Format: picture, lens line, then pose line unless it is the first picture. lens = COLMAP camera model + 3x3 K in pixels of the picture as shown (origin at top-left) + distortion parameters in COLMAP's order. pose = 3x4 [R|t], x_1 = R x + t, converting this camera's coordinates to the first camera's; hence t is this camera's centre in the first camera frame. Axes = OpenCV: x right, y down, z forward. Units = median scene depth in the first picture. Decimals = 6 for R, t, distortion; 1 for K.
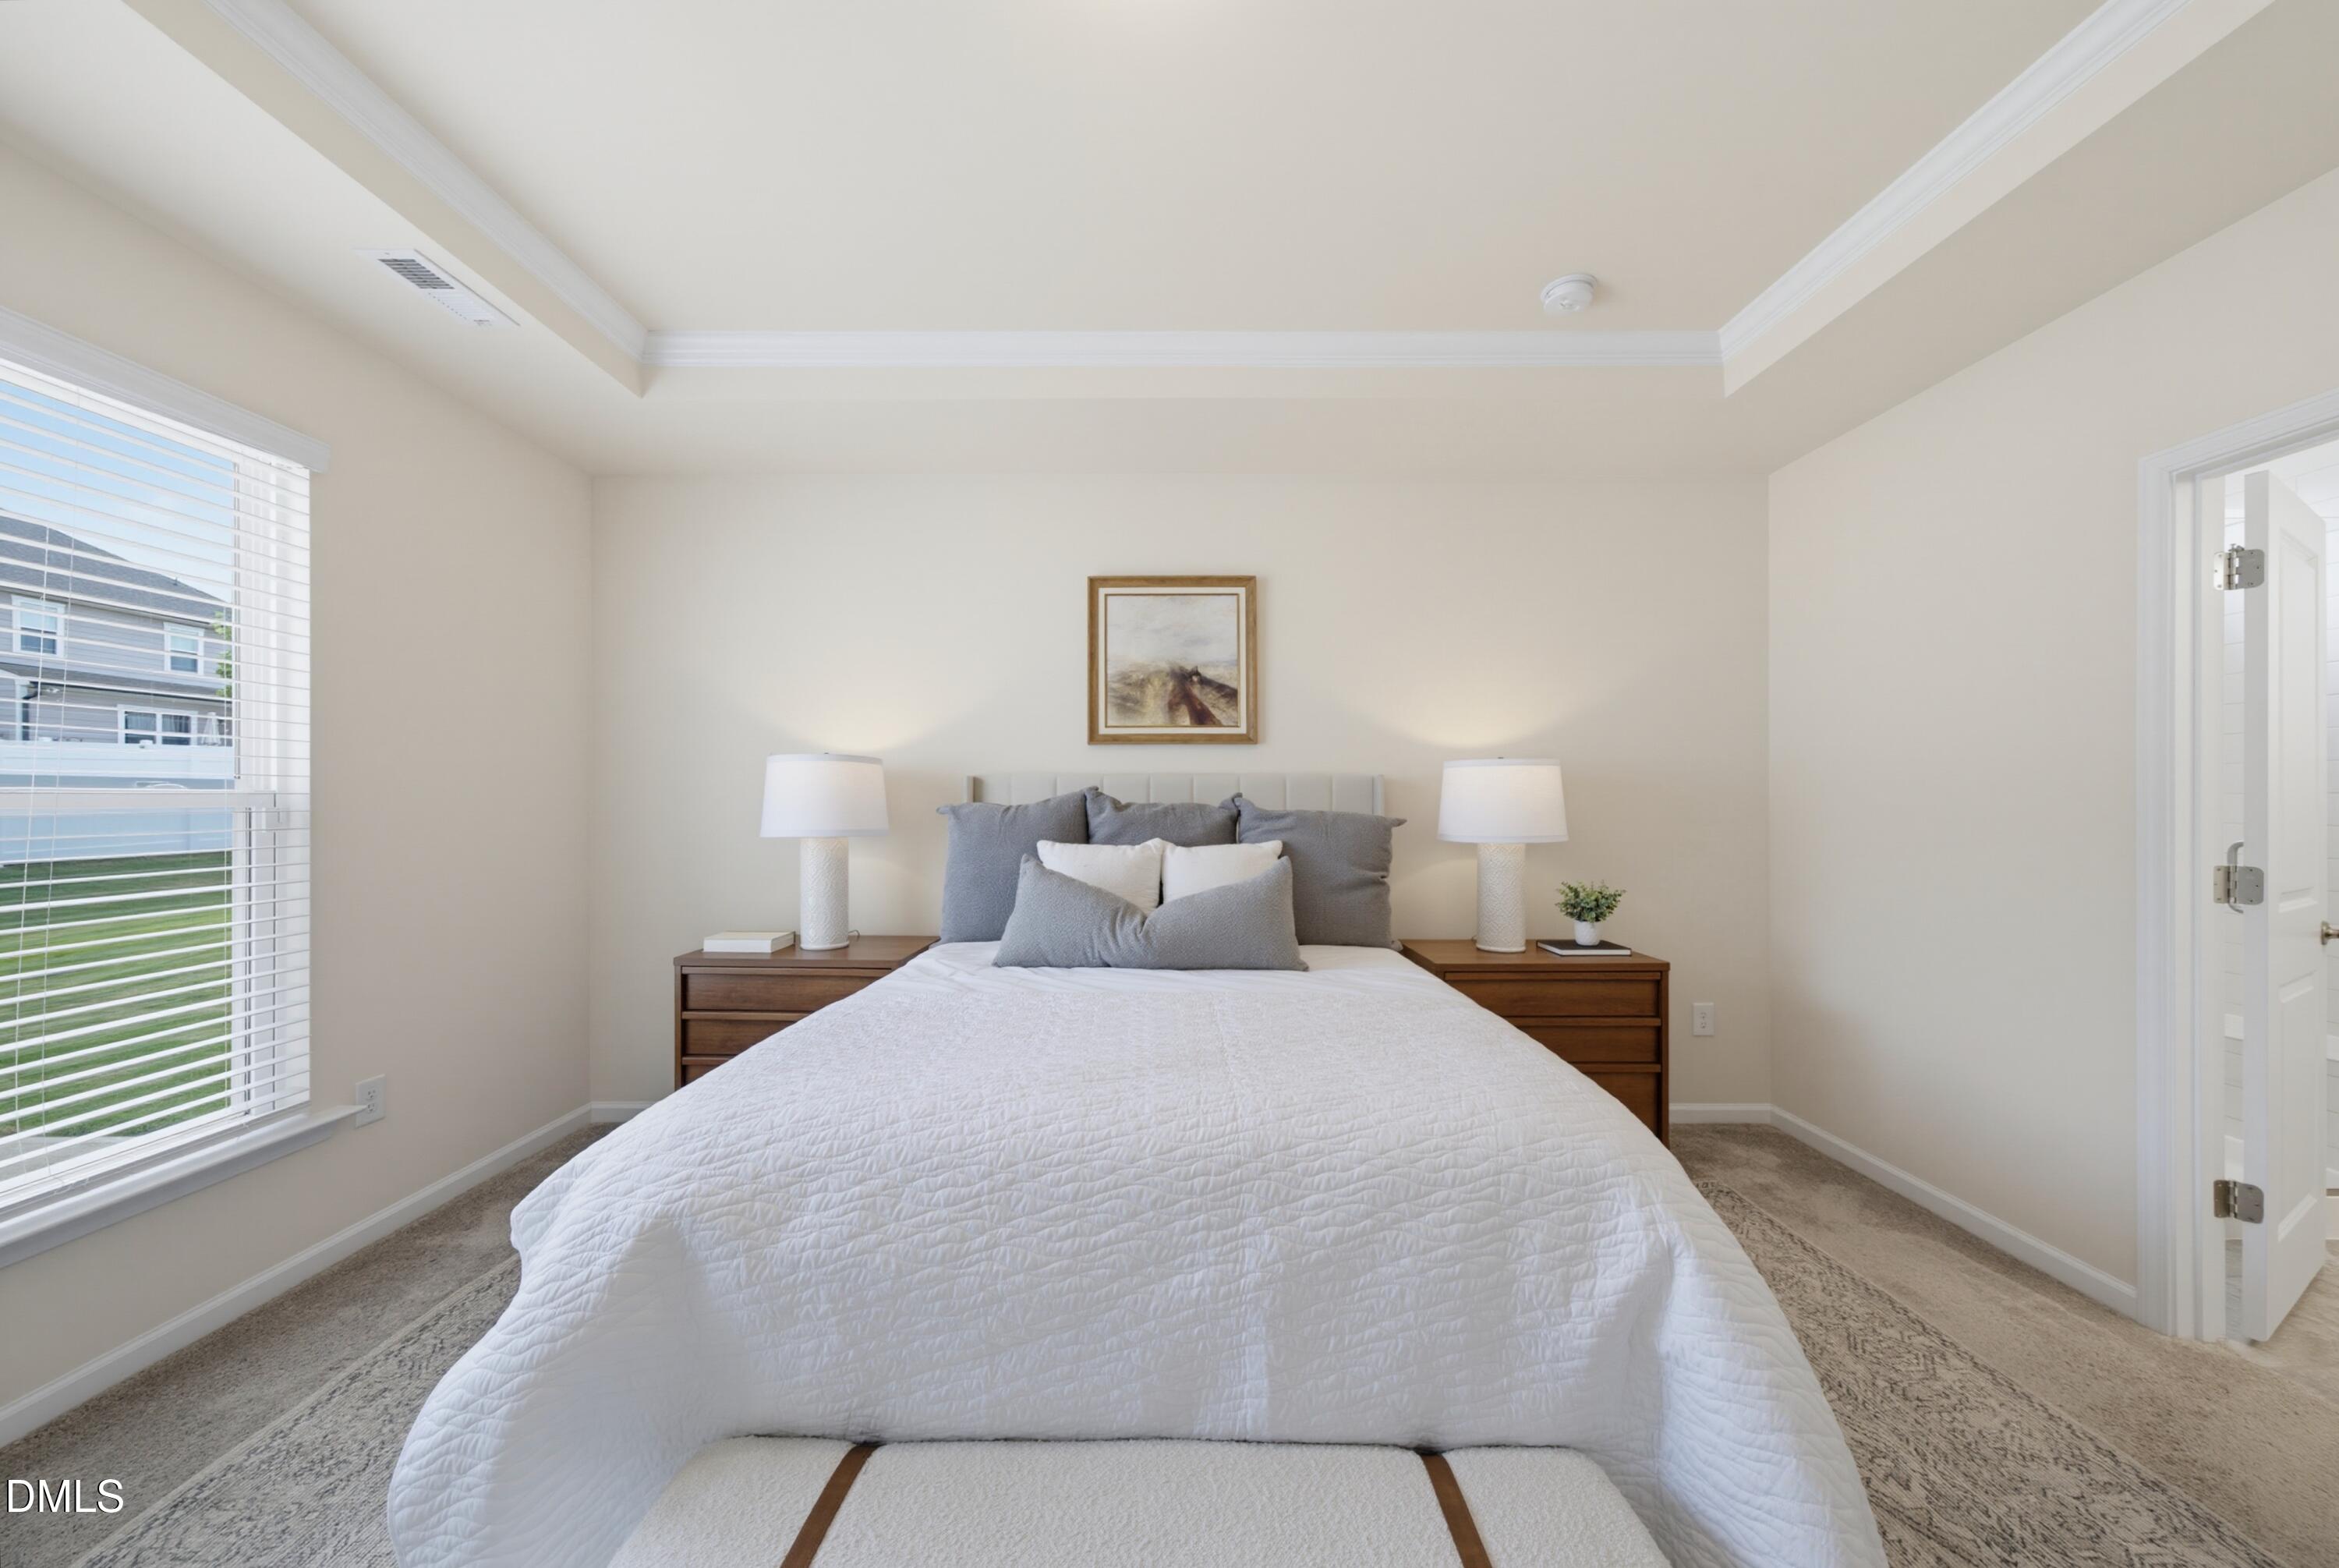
lens RADIAL K [[814.6, 0, 1169.0], [0, 814.6, 792.3], [0, 0, 1]] dist [0.001656, 0.000296]
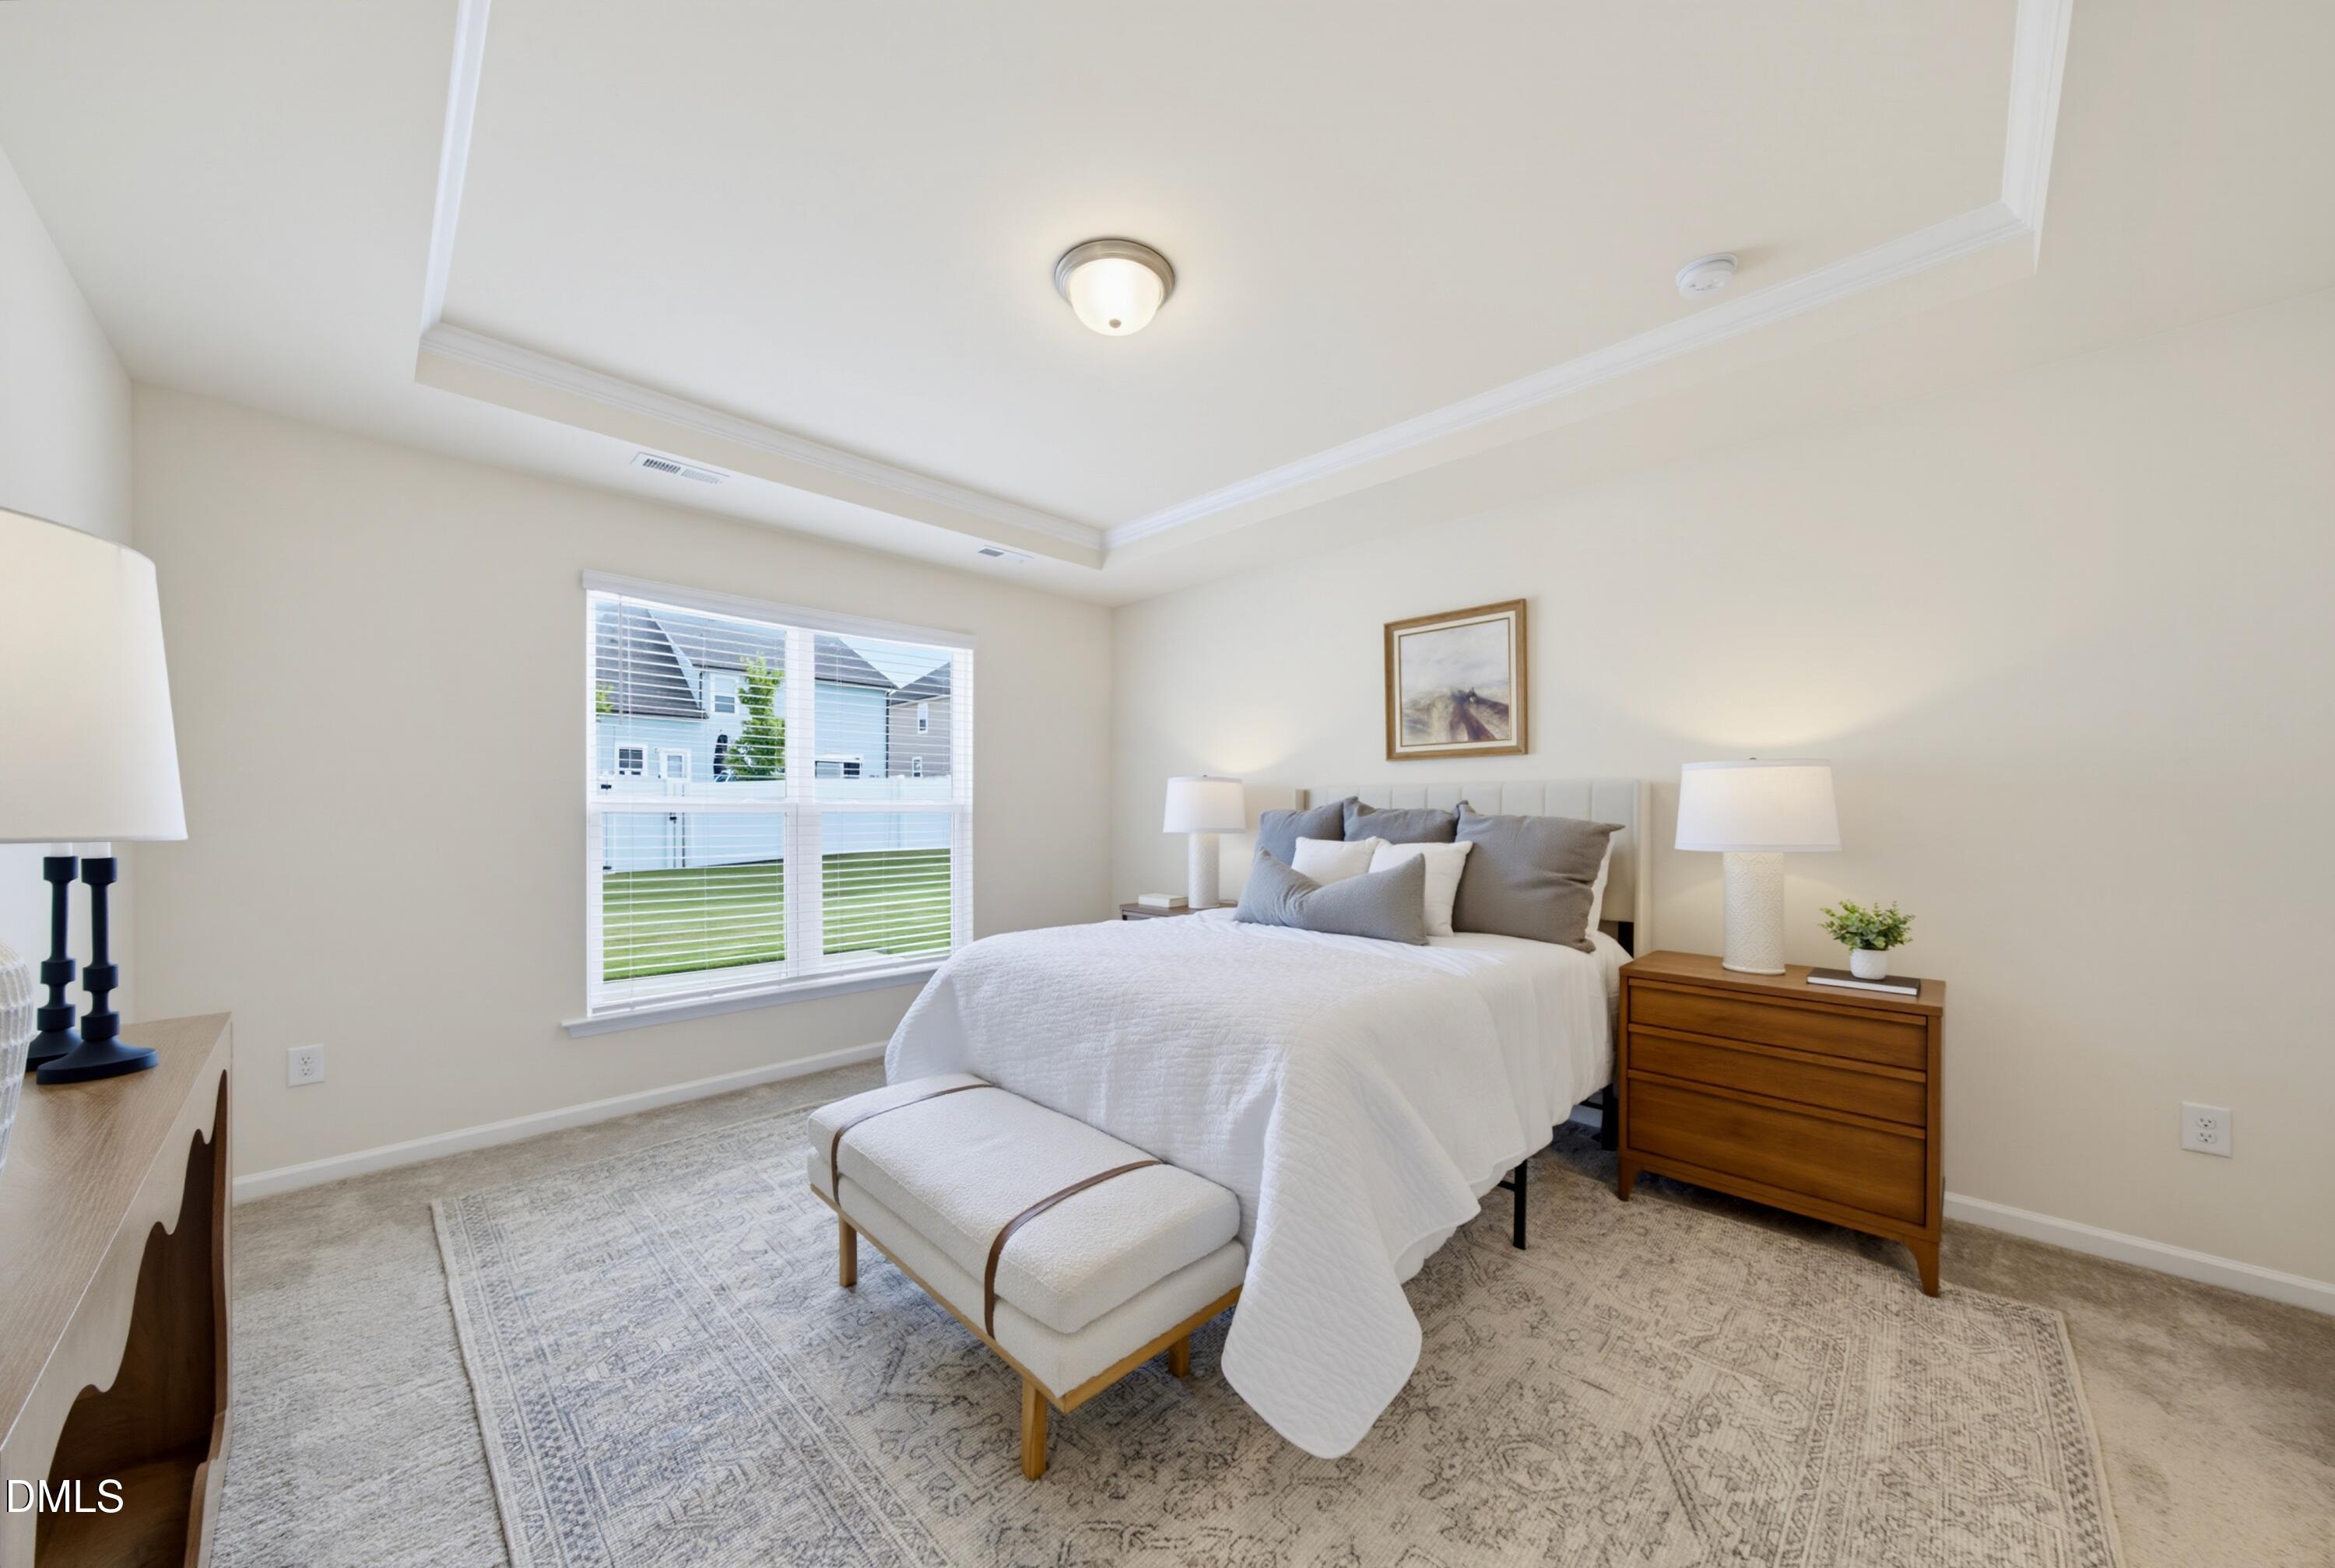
lens RADIAL K [[798.4, 0, 1161.0], [0, 798.4, 796.6], [0, 0, 1]] dist [-0.001777, 0.000065]
pose [[0.709531, -0.011861, -0.704575, 0.571702], [0.003950, 0.999910, -0.012855, 0.007950], [0.704664, 0.006338, 0.709513, -0.091878]]
